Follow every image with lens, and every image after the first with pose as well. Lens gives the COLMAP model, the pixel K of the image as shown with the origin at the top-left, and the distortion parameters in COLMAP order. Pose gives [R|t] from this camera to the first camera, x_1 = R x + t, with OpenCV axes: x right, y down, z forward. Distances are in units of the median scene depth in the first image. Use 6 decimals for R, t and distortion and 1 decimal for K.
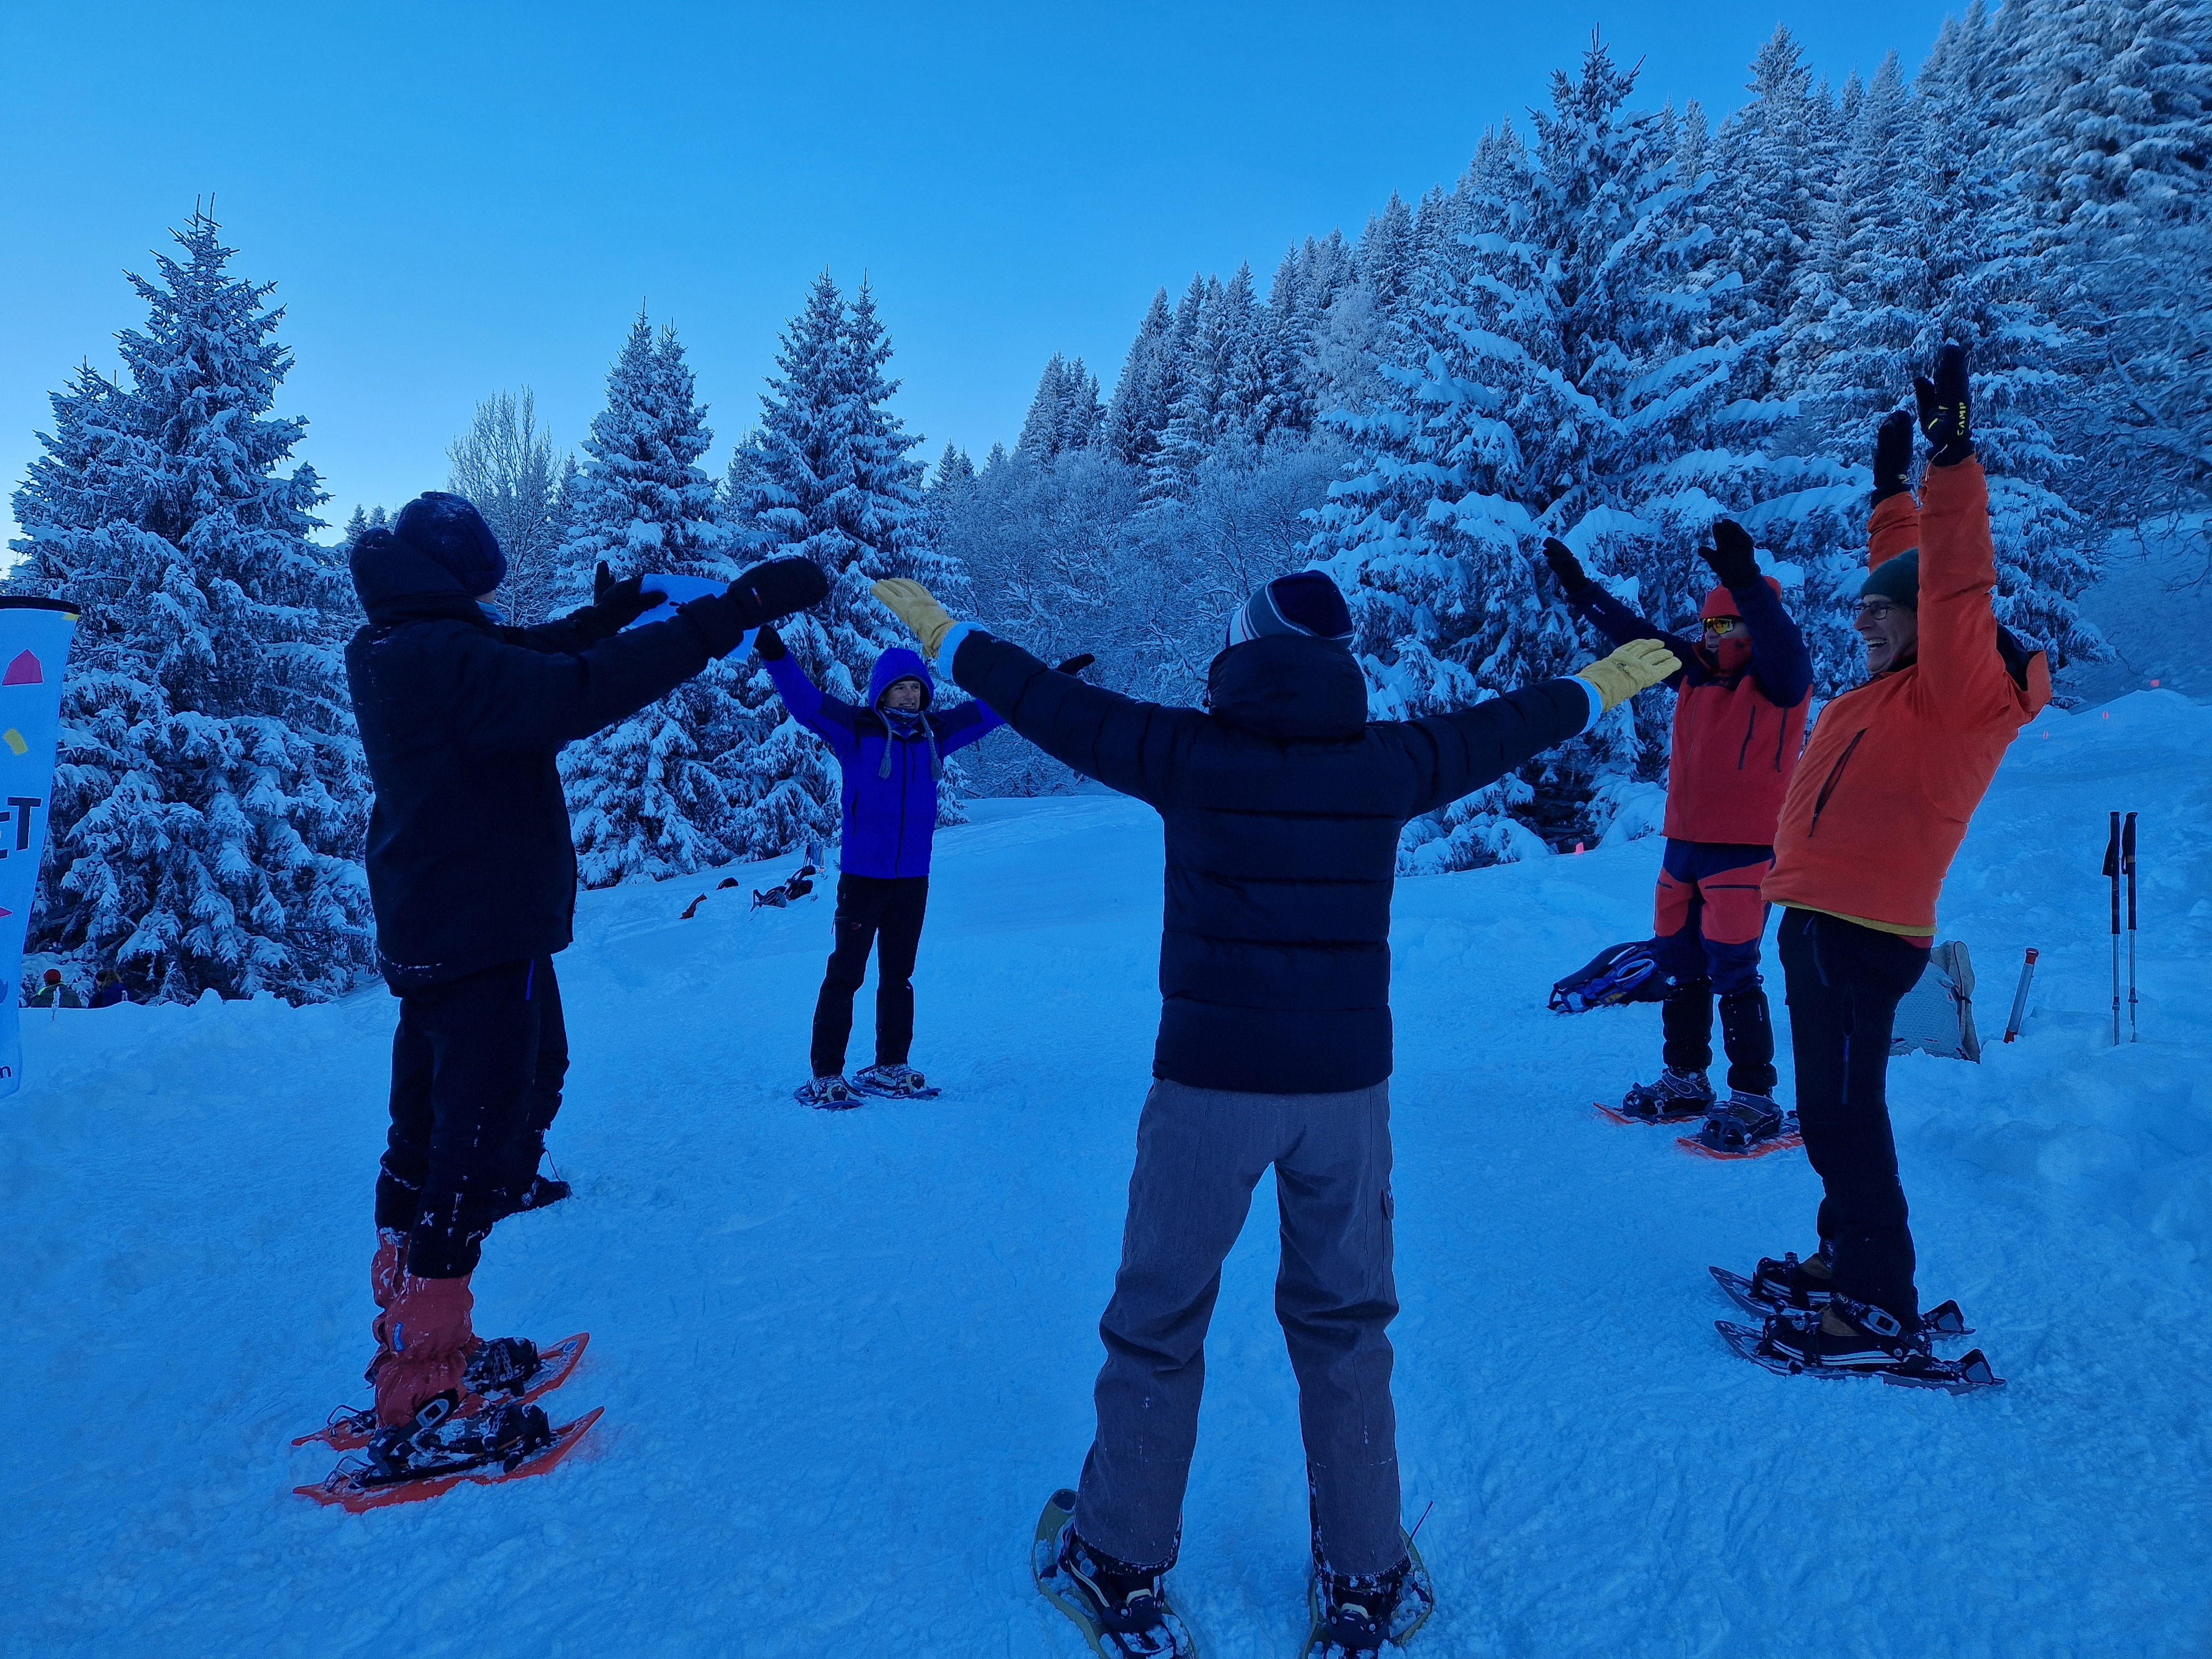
lens RADIAL K [[1497.5, 0, 1106.0], [0, 1497.5, 829.5], [0, 0, 1]] dist [0.063110, -0.000991]
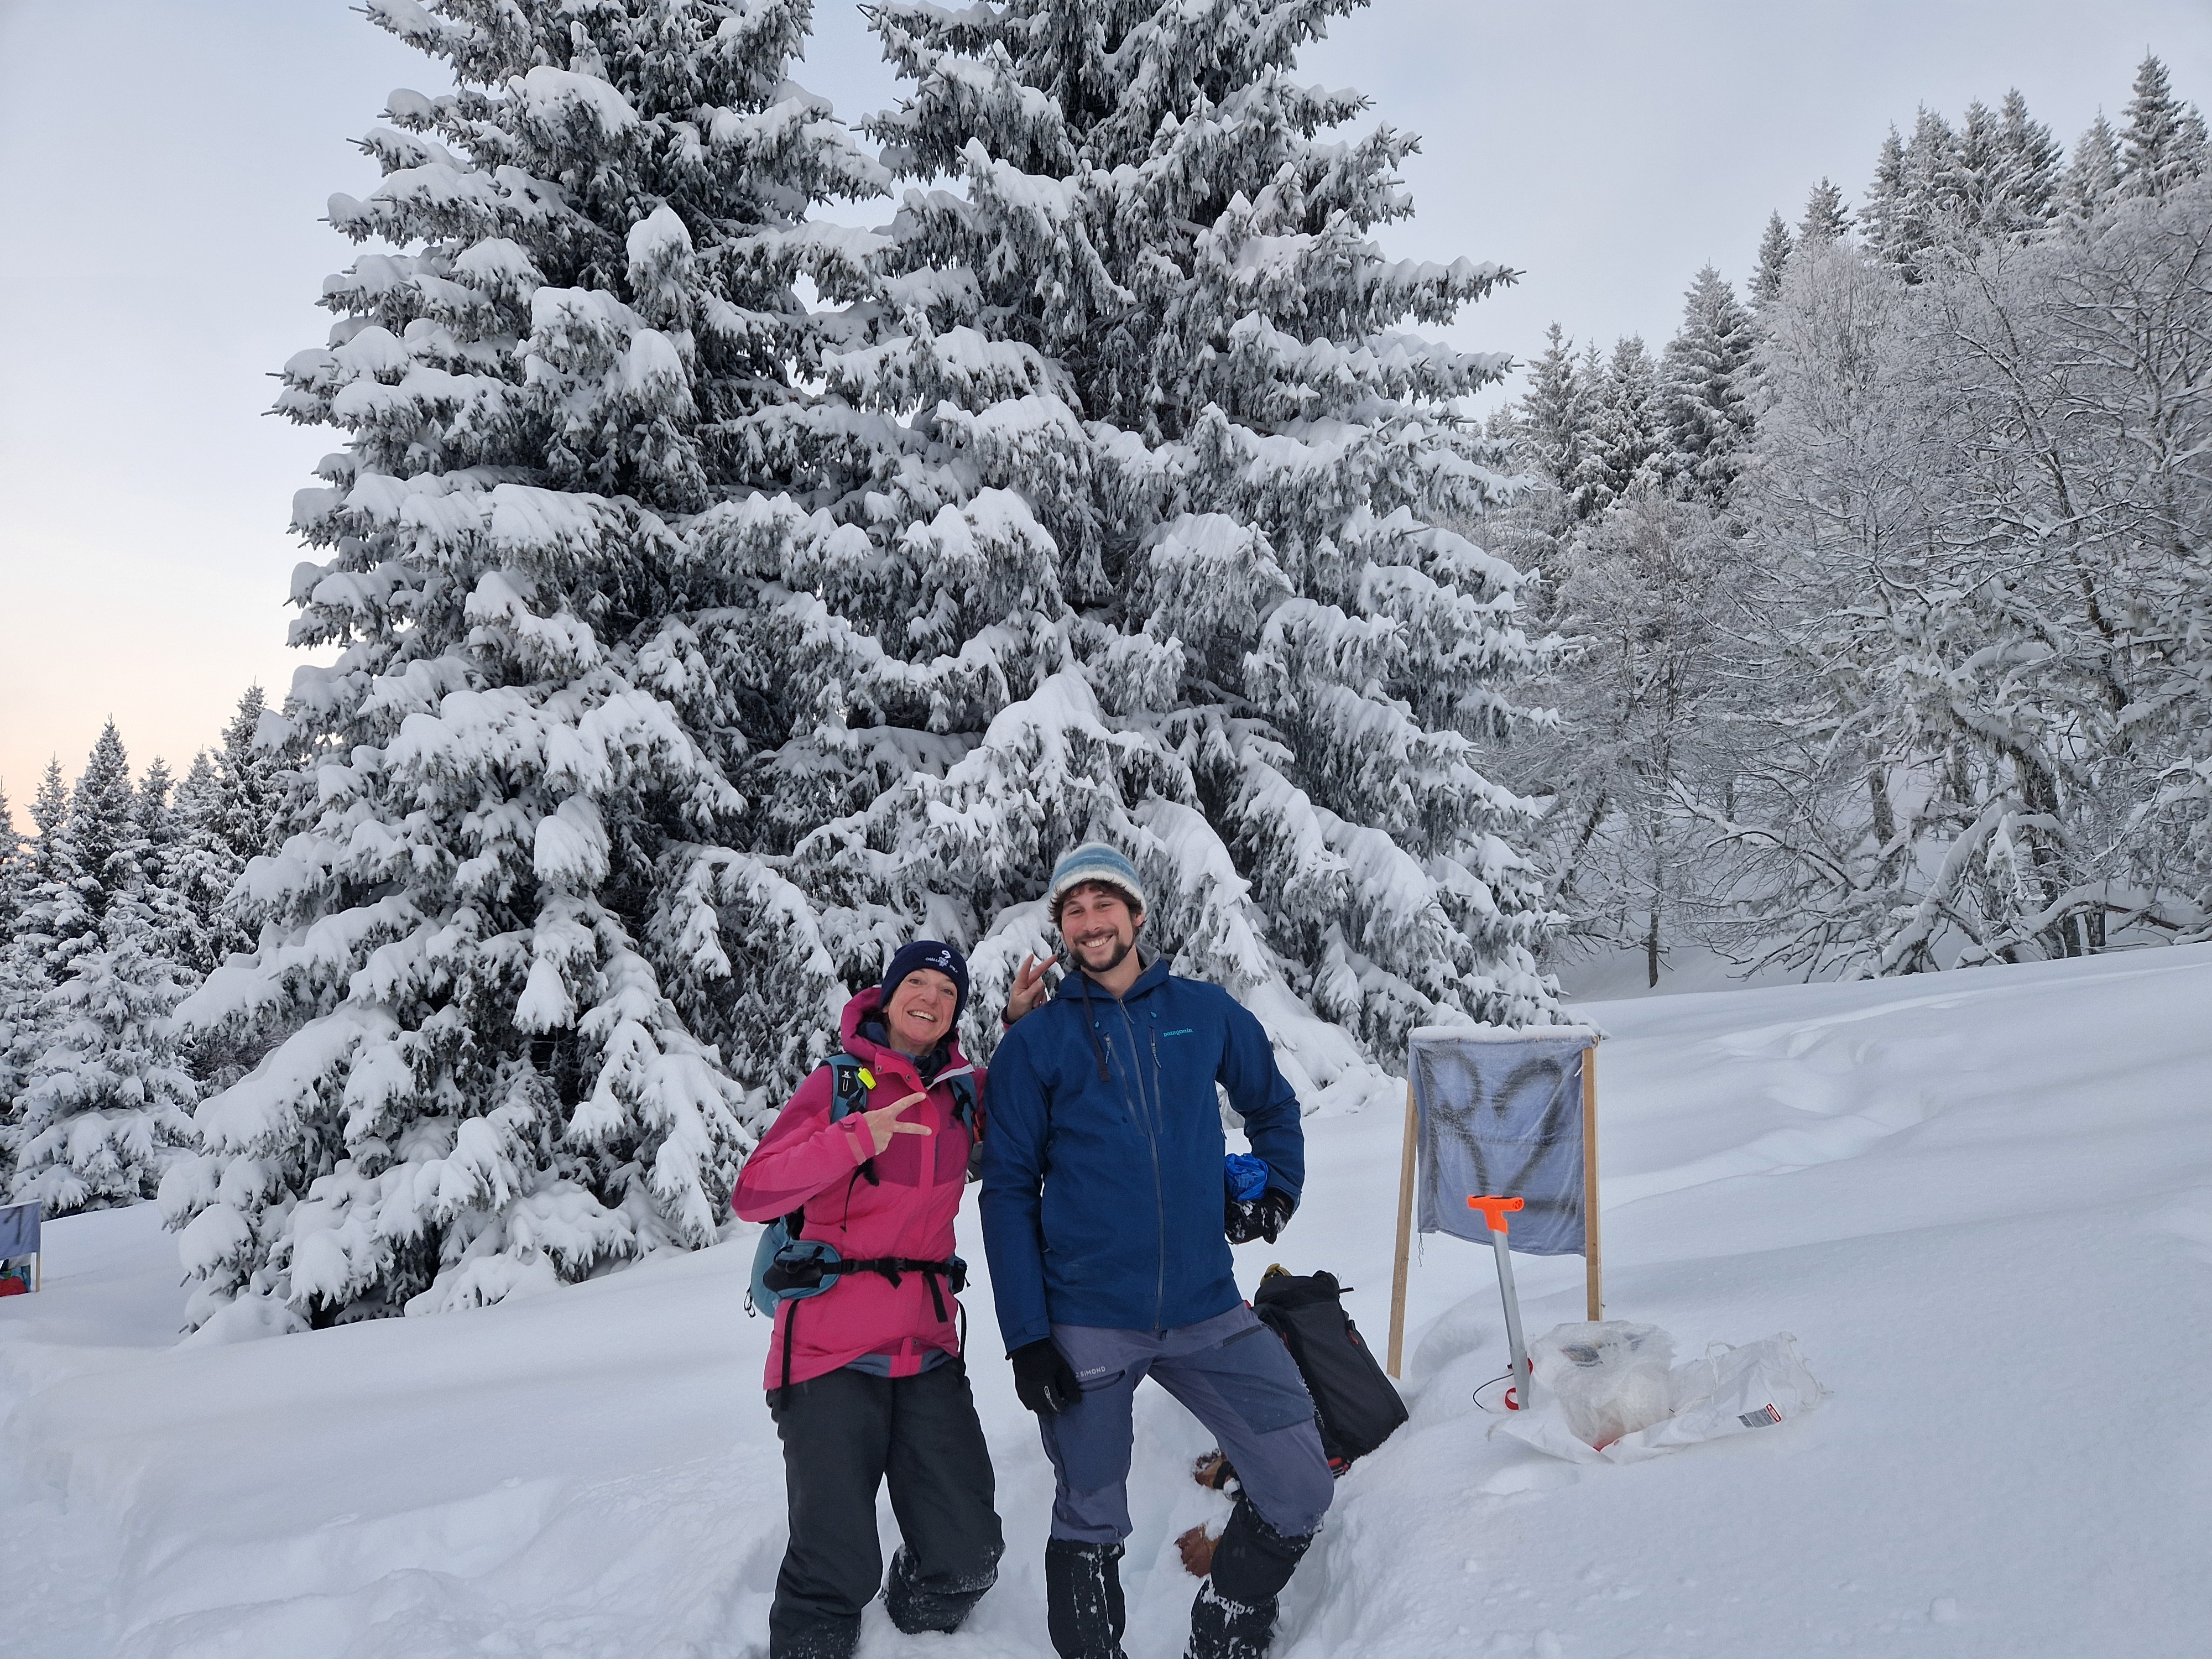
lens RADIAL K [[1497.5, 0, 1106.0], [0, 1497.5, 829.5], [0, 0, 1]] dist [0.063110, -0.000991]
pose [[0.993289, -0.052875, -0.102869, -0.170758], [0.032065, 0.980414, -0.194319, 0.011430], [0.111129, 0.189716, 0.975530, 0.723994]]
